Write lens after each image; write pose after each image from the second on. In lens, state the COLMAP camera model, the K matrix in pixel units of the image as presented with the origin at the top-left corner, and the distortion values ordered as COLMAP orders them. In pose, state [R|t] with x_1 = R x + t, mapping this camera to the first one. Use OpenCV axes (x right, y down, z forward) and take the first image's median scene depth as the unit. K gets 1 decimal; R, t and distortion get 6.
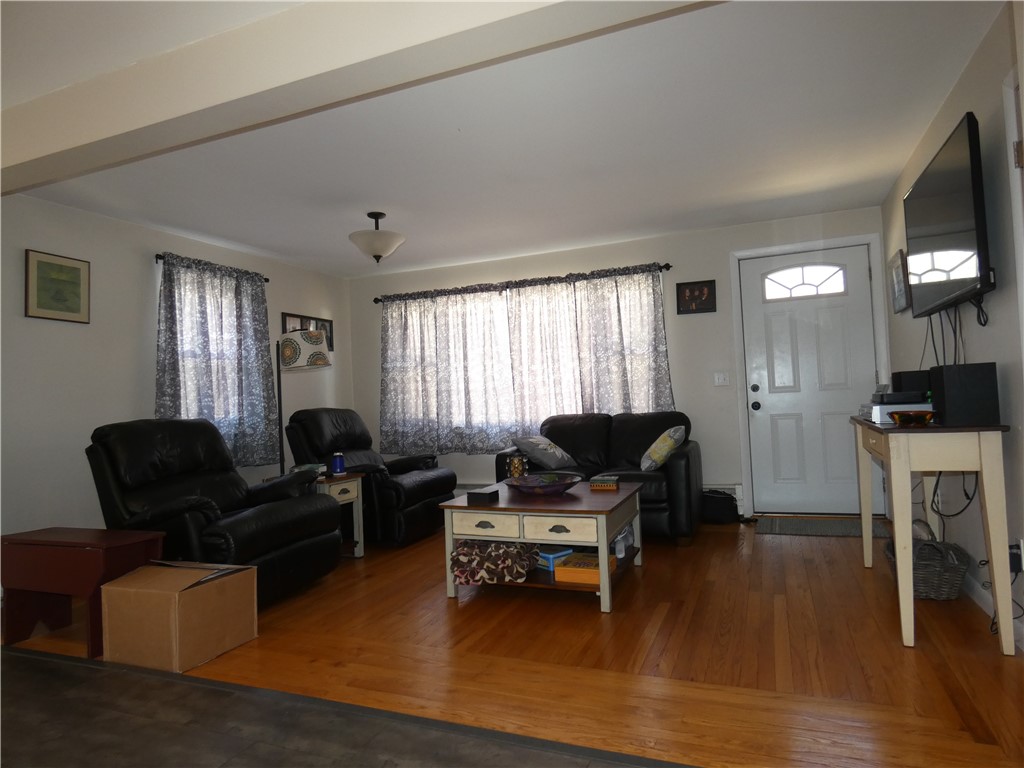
lens RADIAL K [[604.7, 0, 525.3], [0, 604.7, 385.3], [0, 0, 1]] dist [-0.038457, -0.000130]
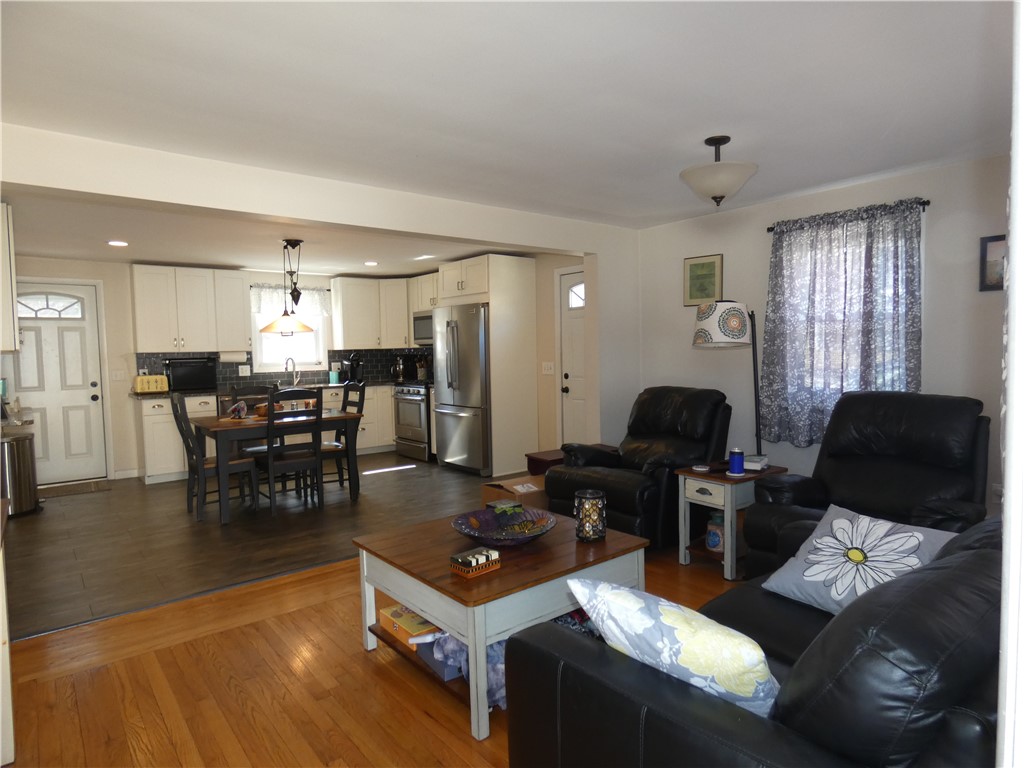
lens RADIAL K [[604.7, 0, 525.3], [0, 604.7, 385.3], [0, 0, 1]] dist [-0.038457, -0.000130]
pose [[-0.476556, 0.100164, -0.873420, 0.540400], [0.061460, 0.994853, 0.080556, -0.057010], [0.876993, -0.015291, -0.480259, 1.144227]]
